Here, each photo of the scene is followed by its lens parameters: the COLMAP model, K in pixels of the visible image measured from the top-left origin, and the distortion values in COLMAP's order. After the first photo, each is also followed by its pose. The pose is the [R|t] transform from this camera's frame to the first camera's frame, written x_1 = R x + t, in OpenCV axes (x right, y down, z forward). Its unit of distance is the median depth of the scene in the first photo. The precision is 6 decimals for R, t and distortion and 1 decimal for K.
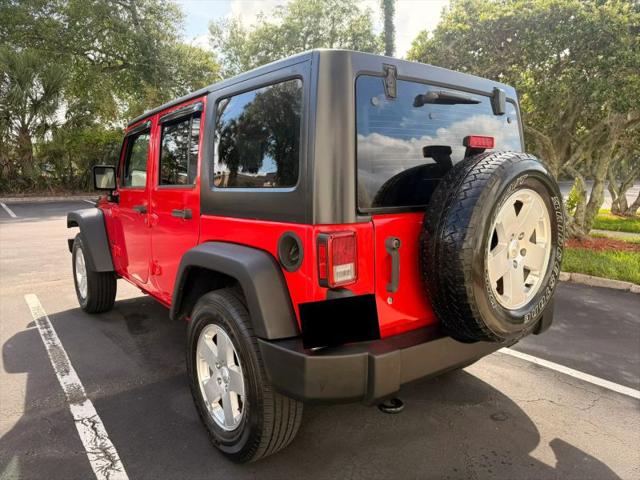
lens RADIAL K [[455.1, 0, 315.2], [0, 455.1, 232.2], [0, 0, 1]] dist [0.080398, -0.102702]
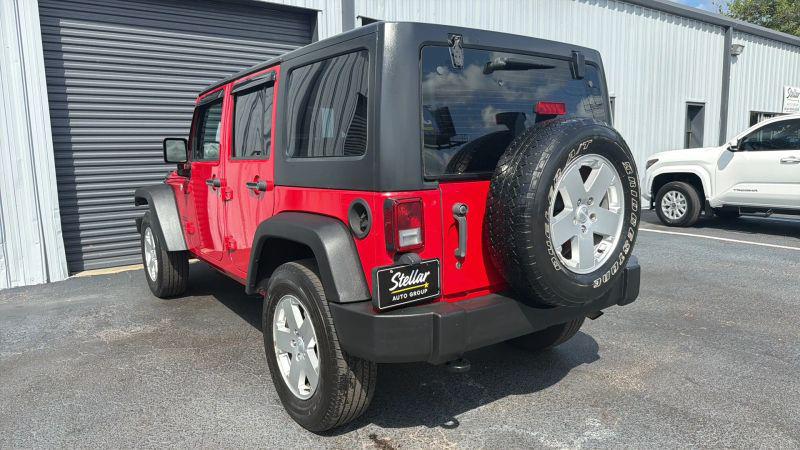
lens RADIAL K [[555.3, 0, 400.0], [0, 555.3, 225.0], [0, 0, 1]] dist [0.068479, 0.000090]
pose [[0.999414, -0.011541, -0.032234, 0.071495], [0.012092, 0.999783, 0.016946, 0.035182], [0.032031, -0.017326, 0.999337, -0.243834]]
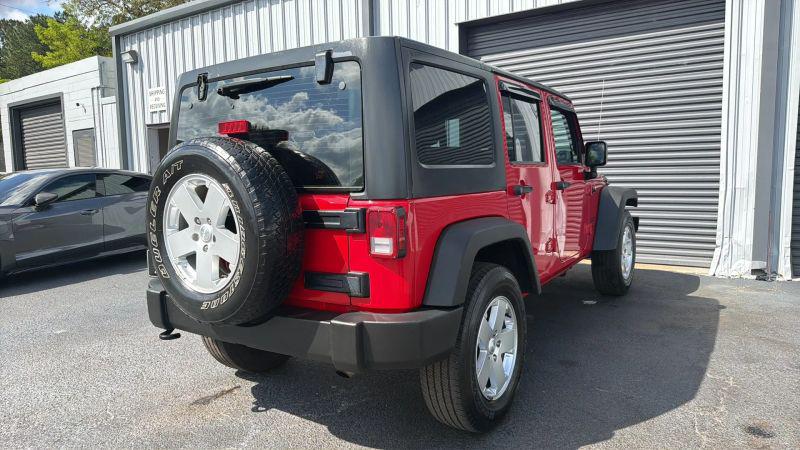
lens RADIAL K [[555.3, 0, 400.0], [0, 555.3, 225.0], [0, 0, 1]] dist [0.068479, 0.000090]
pose [[0.281887, 0.098807, -0.954346, 1.736011], [-0.084926, 0.993348, 0.077760, -0.115584], [0.955682, 0.059129, 0.288403, 1.055494]]
